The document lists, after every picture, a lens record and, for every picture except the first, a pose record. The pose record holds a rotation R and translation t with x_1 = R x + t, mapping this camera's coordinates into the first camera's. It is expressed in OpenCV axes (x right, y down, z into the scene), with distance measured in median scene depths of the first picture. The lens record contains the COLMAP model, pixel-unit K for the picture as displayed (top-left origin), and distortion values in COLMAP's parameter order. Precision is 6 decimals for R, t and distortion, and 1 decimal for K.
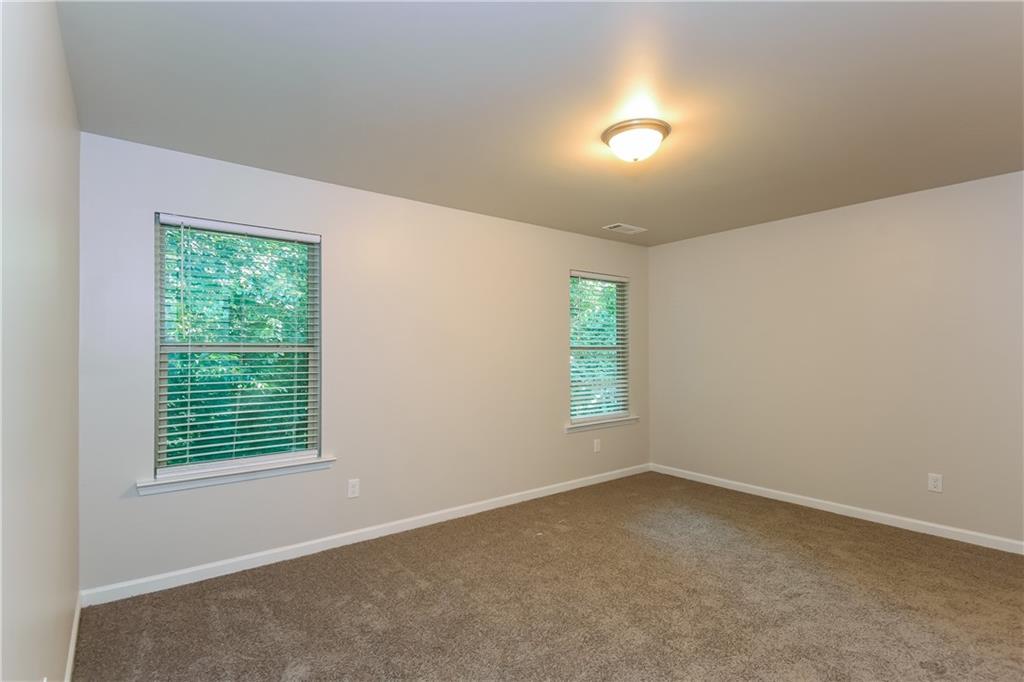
lens RADIAL K [[495.7, 0, 490.9], [0, 495.7, 348.9], [0, 0, 1]] dist [-0.003715, -0.002308]
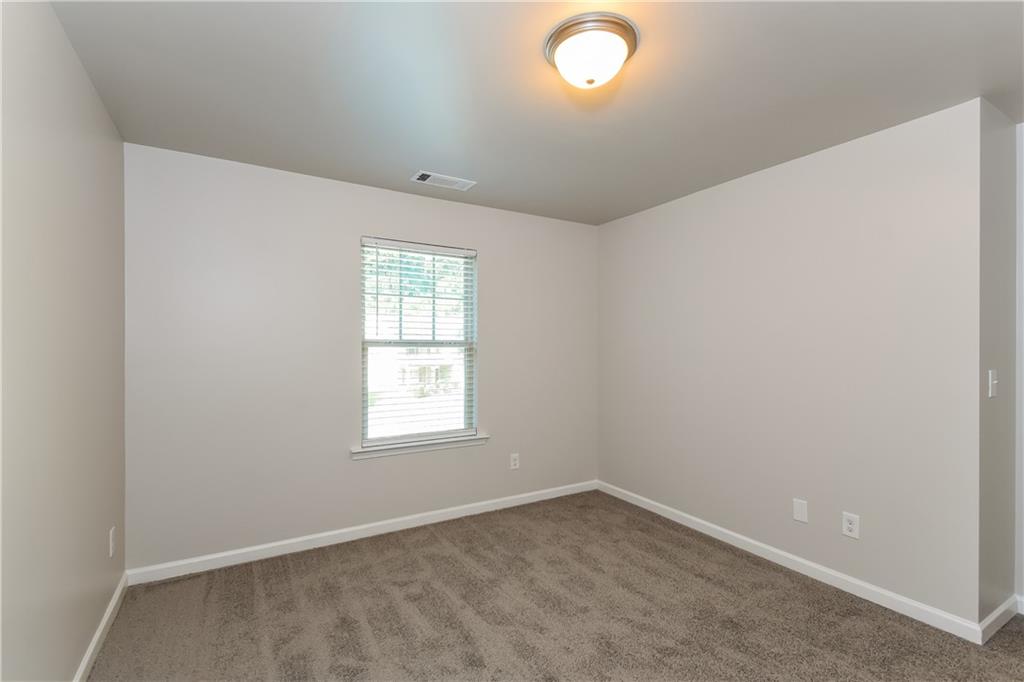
lens RADIAL K [[458.8, 0, 510.6], [0, 458.8, 343.3], [0, 0, 1]] dist [0.000136, 0.000152]
pose [[0.991879, -0.006745, -0.127006, 0.173345], [0.006331, 0.999973, -0.003656, 0.000552], [0.127027, 0.002822, 0.991895, 0.130201]]
